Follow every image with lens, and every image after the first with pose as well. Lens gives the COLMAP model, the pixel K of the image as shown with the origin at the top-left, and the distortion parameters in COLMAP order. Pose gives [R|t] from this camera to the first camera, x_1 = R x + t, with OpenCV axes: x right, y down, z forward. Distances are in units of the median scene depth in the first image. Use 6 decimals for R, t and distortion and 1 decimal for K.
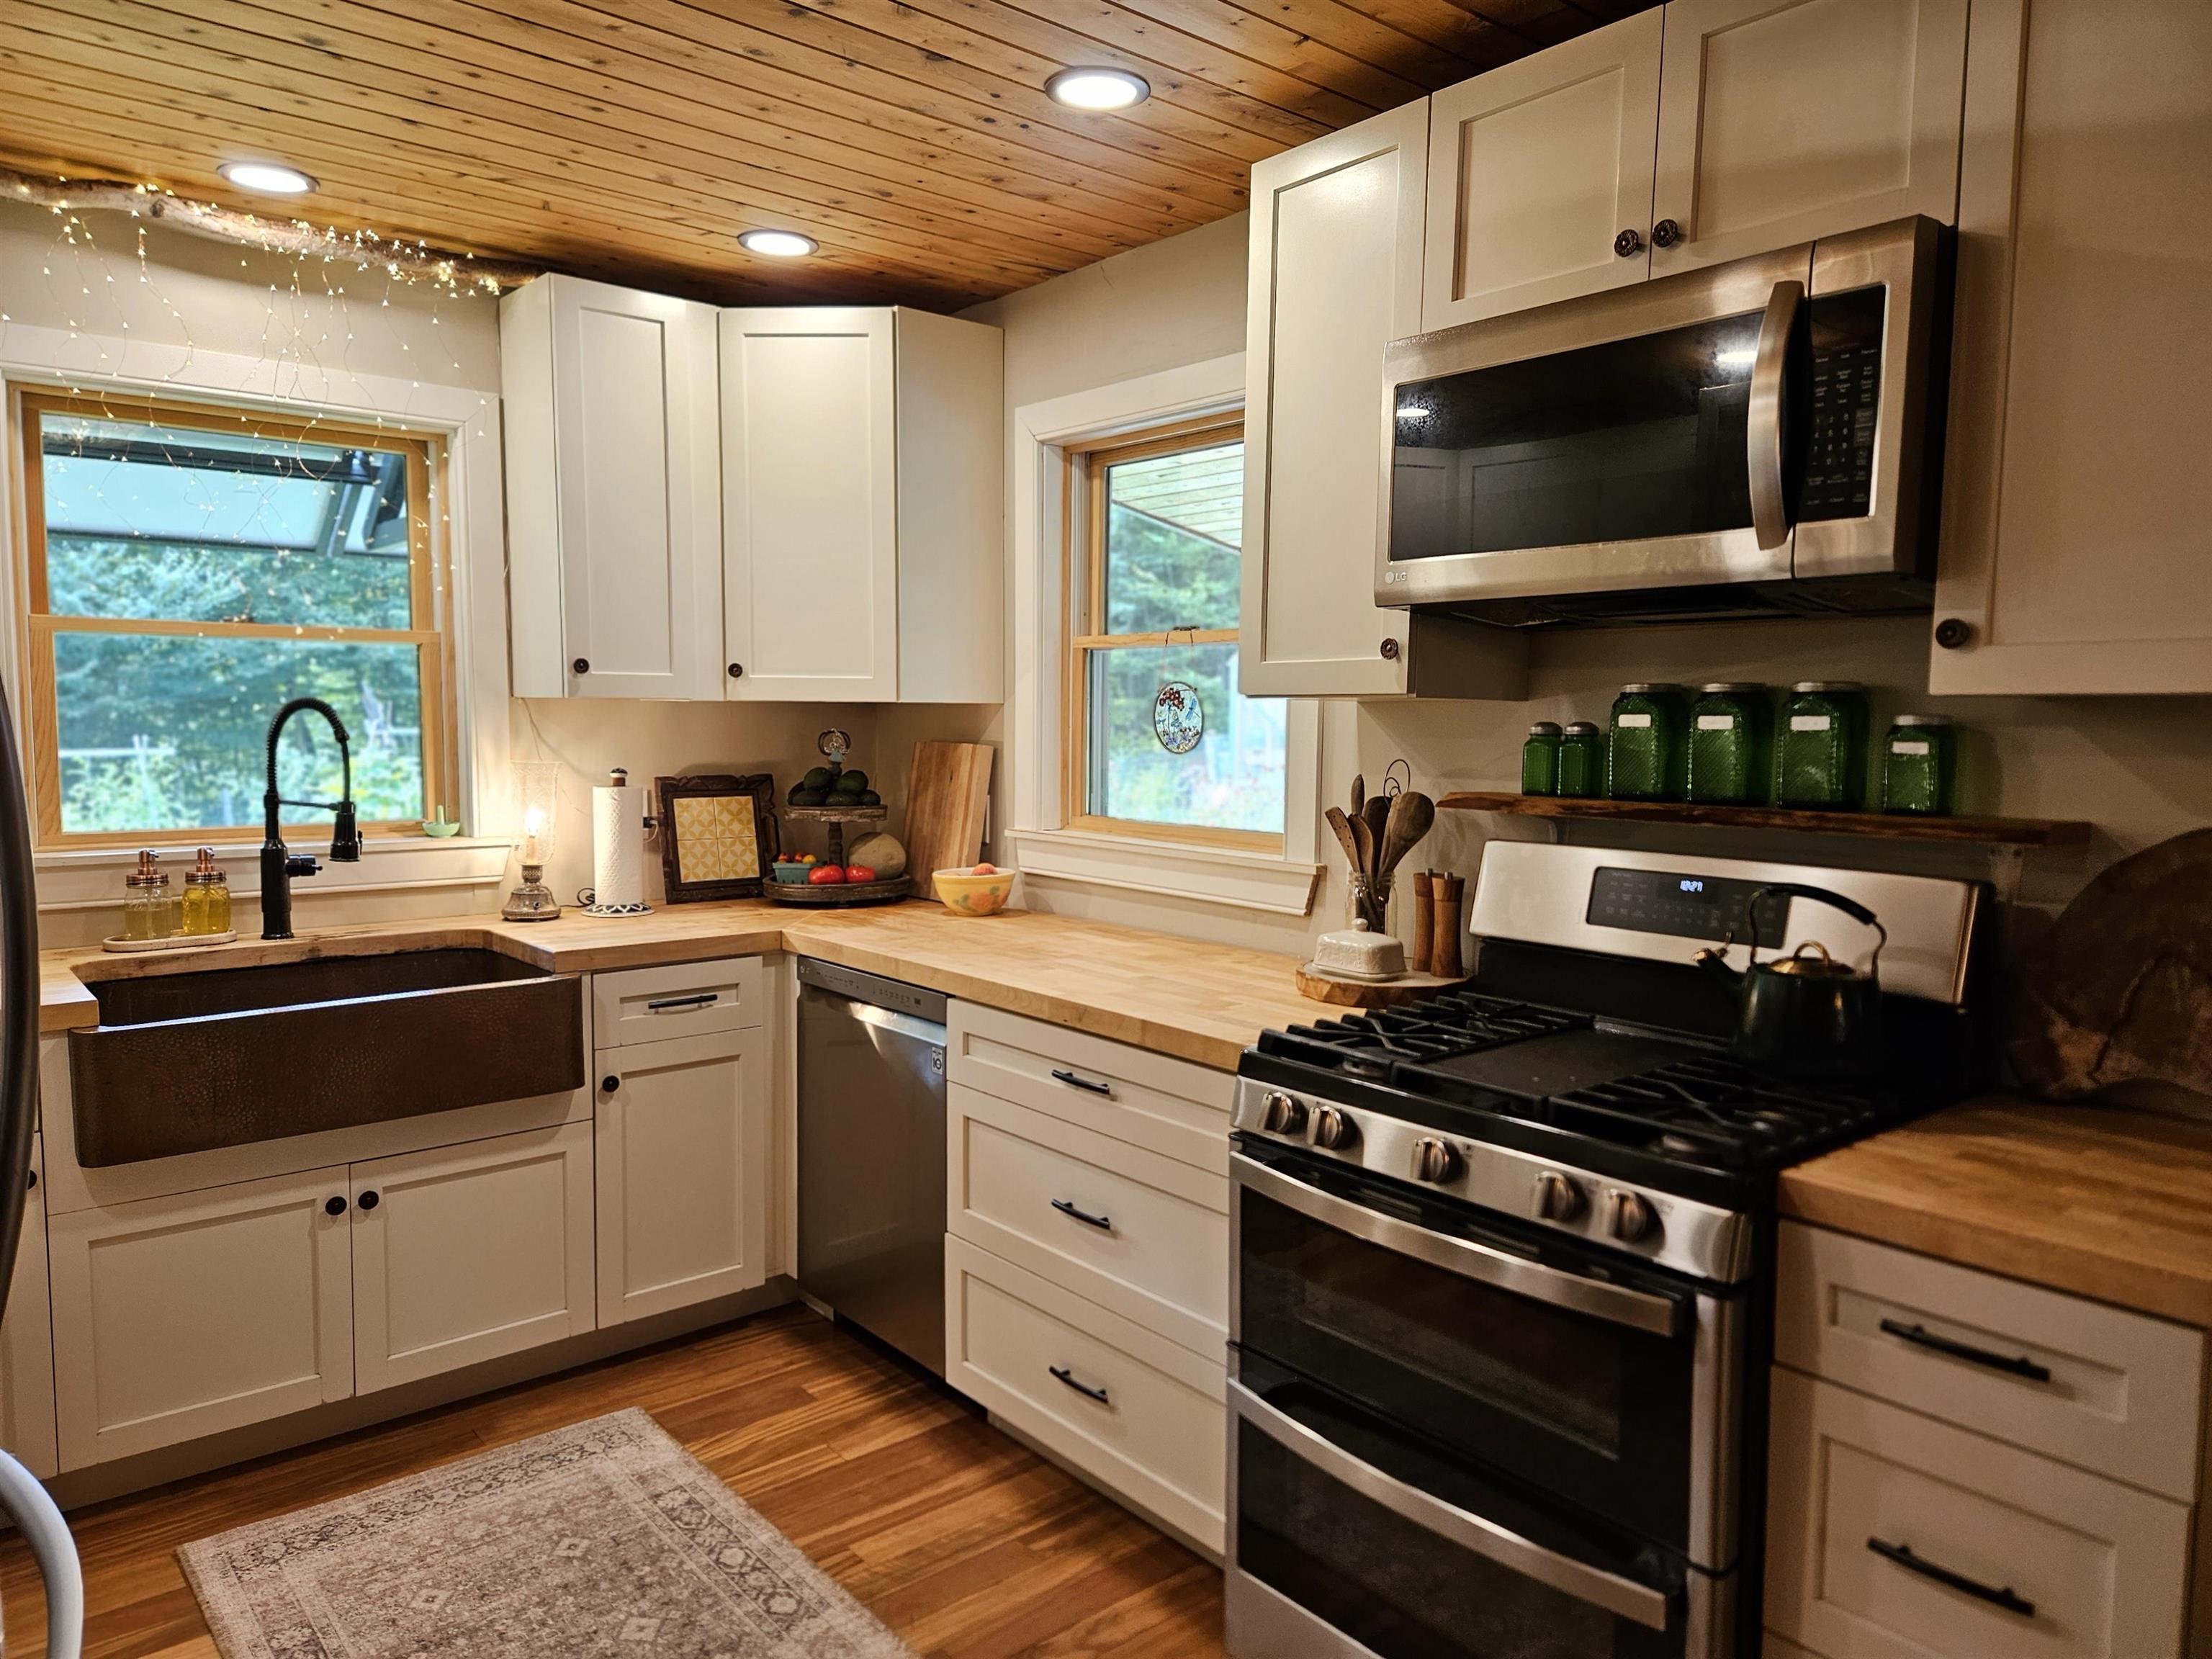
lens RADIAL K [[1473.6, 0, 1121.2], [0, 1473.6, 837.0], [0, 0, 1]] dist [0.081015, -0.066265]
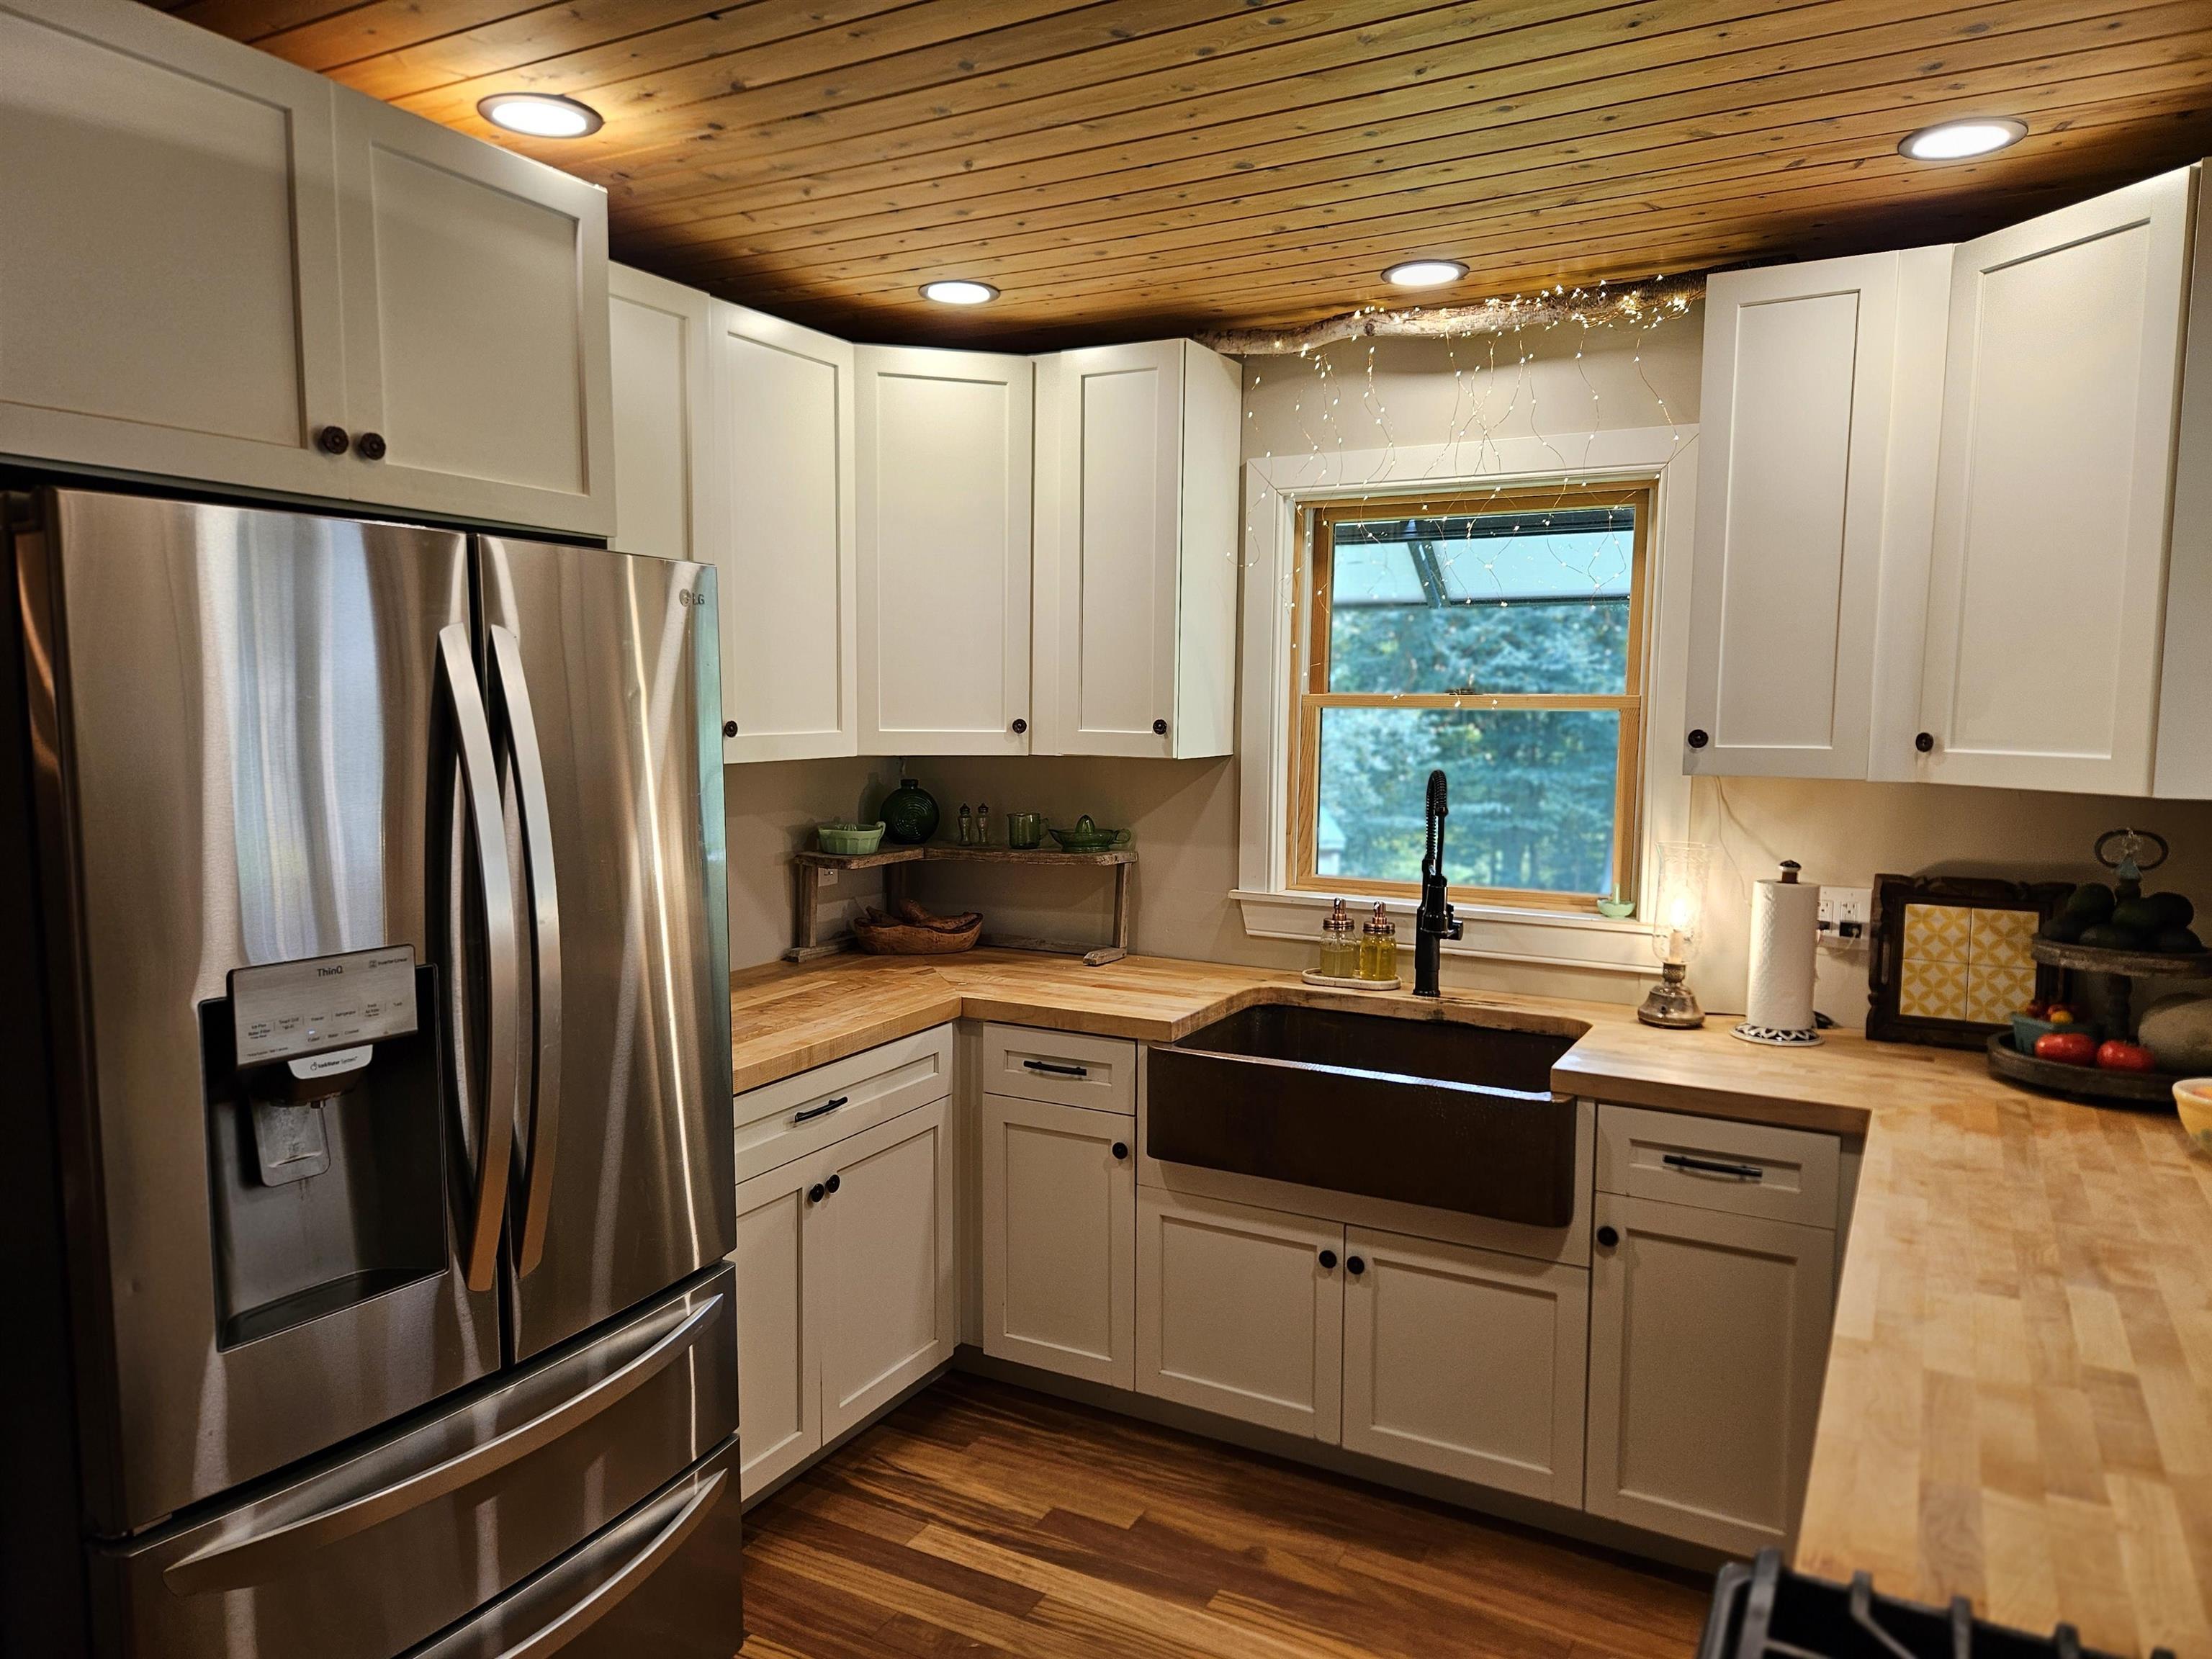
lens RADIAL K [[1490.9, 0, 1110.9], [0, 1490.9, 847.2], [0, 0, 1]] dist [0.075813, -0.063857]
pose [[0.360731, 0.089565, -0.928360, 0.334239], [-0.085506, 0.994362, 0.062708, -0.084689], [0.928742, 0.056760, 0.366355, 0.413527]]
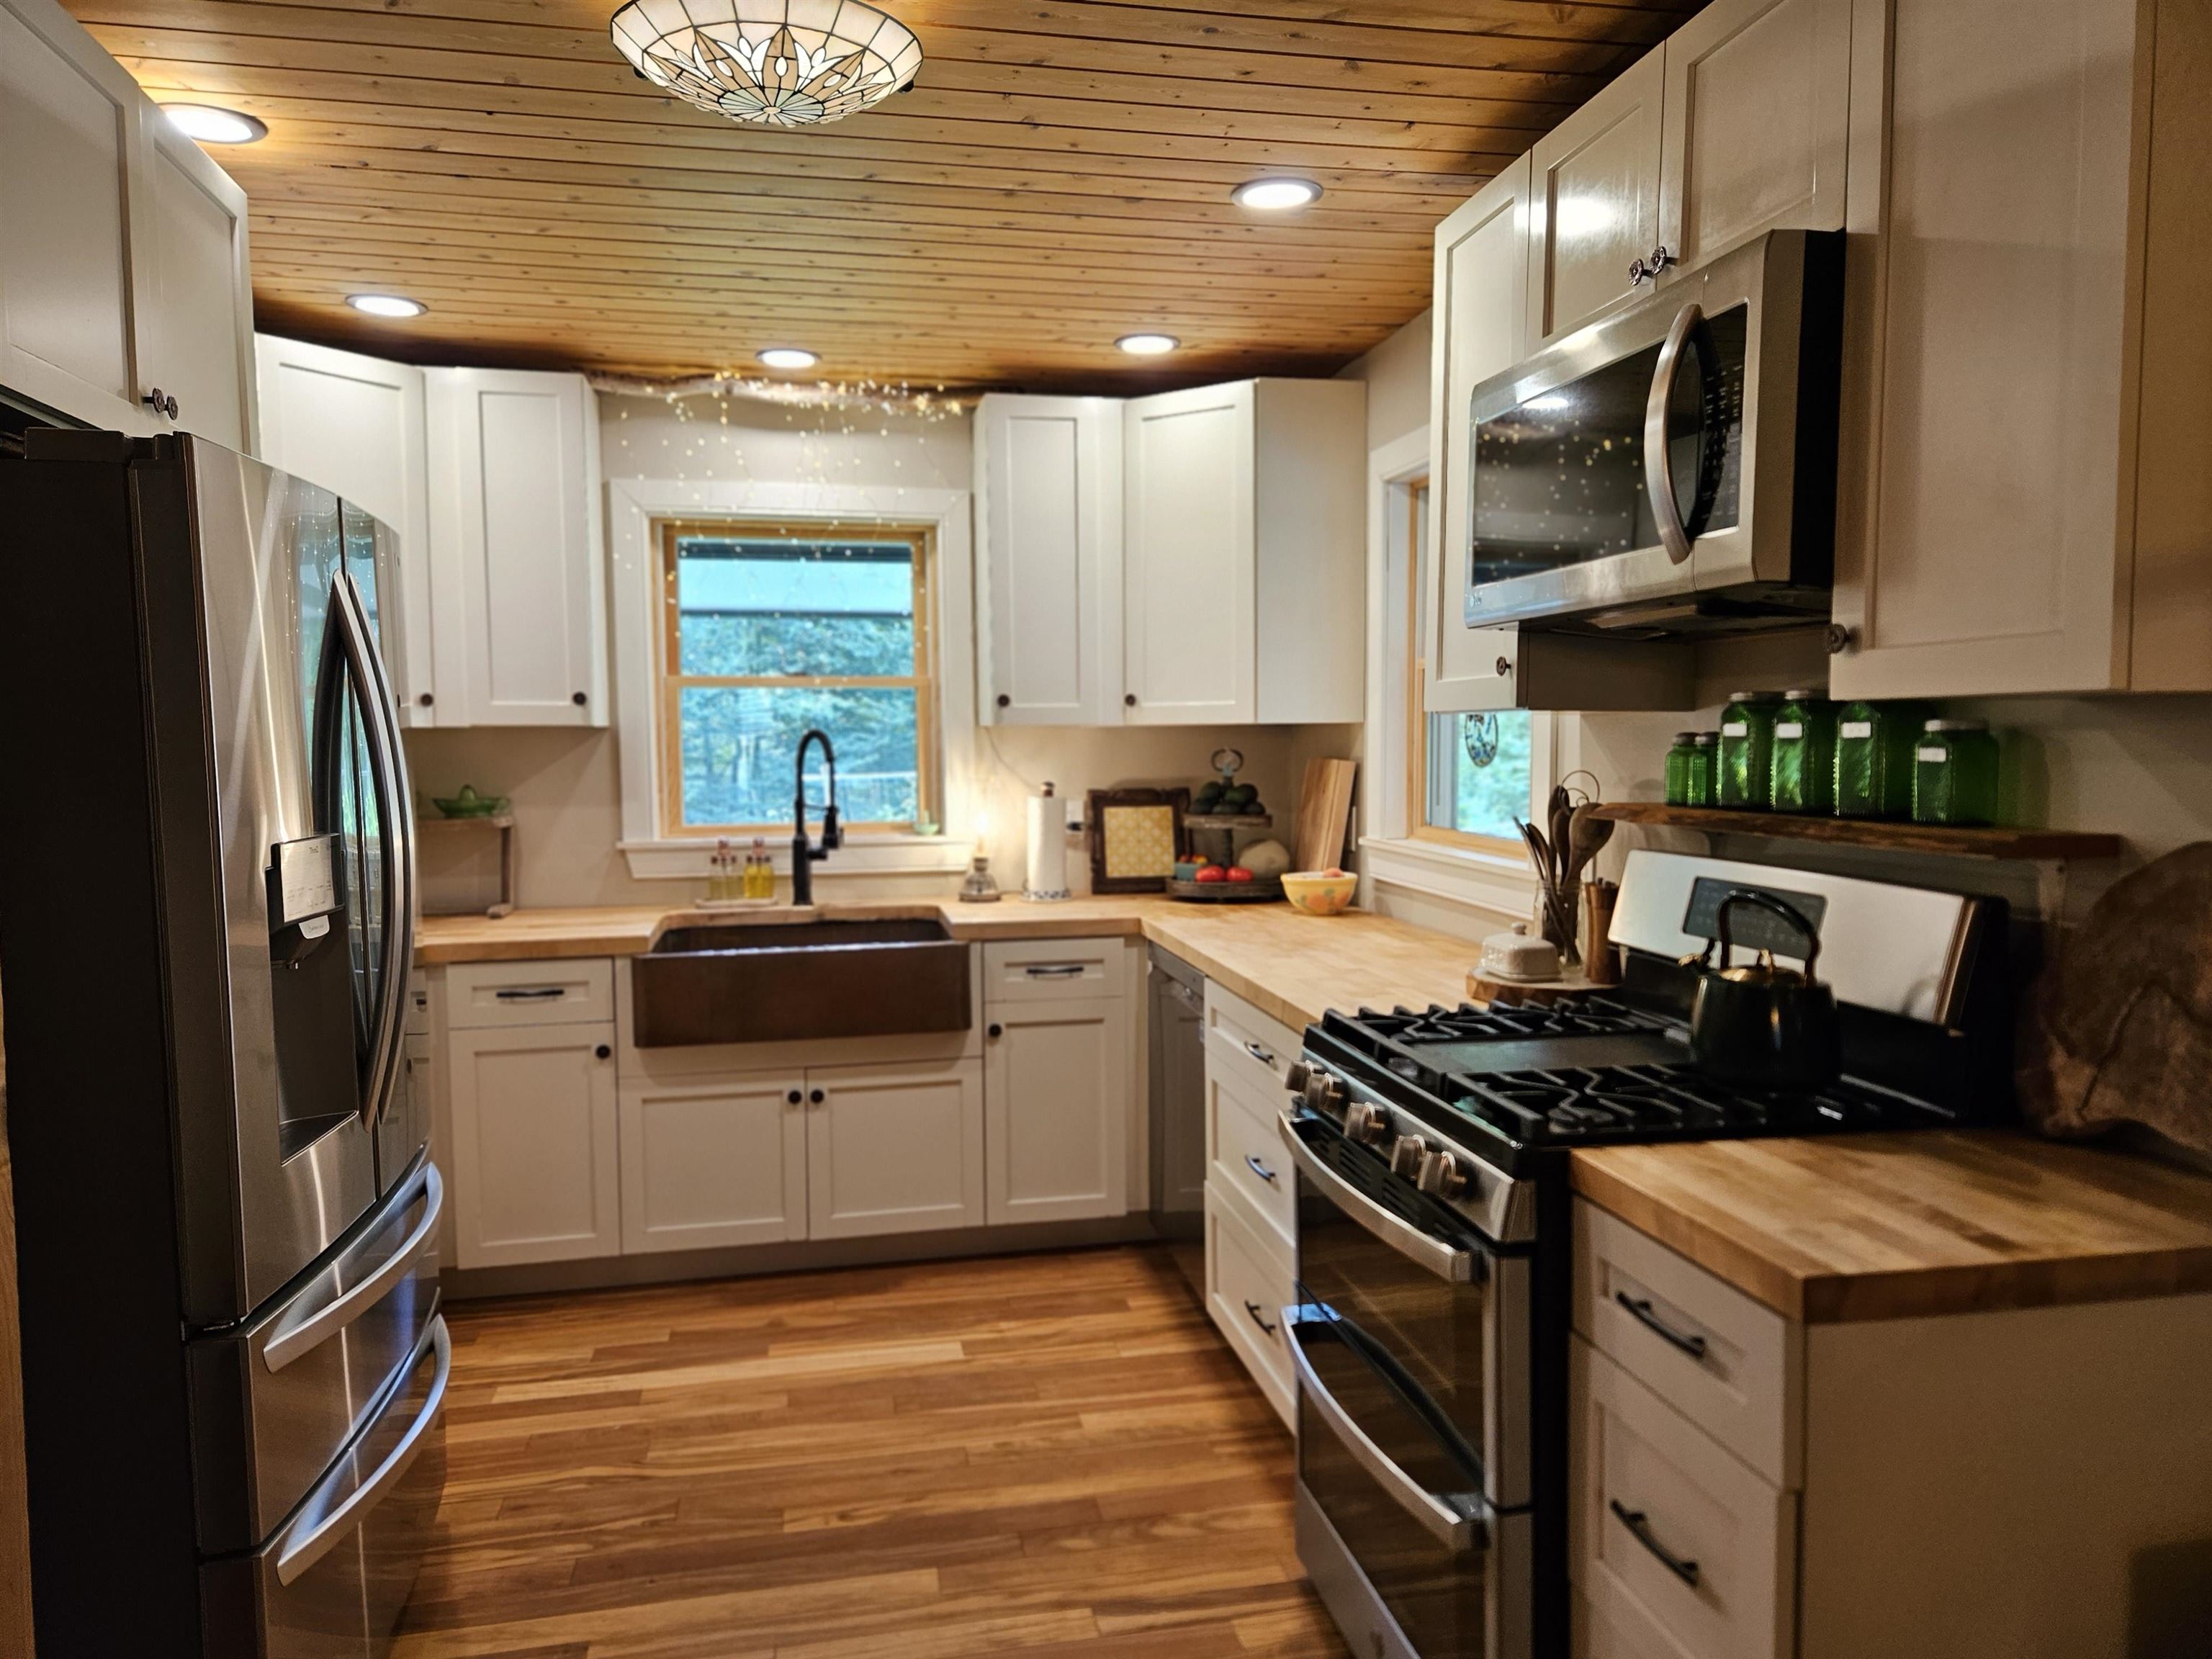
lens RADIAL K [[1473.6, 0, 1121.2], [0, 1473.6, 837.0], [0, 0, 1]] dist [0.081015, -0.066265]
pose [[0.877960, 0.018695, -0.478369, 0.348699], [-0.025477, 0.999646, -0.007692, 0.008486], [0.478056, 0.018940, 0.878125, -0.050696]]
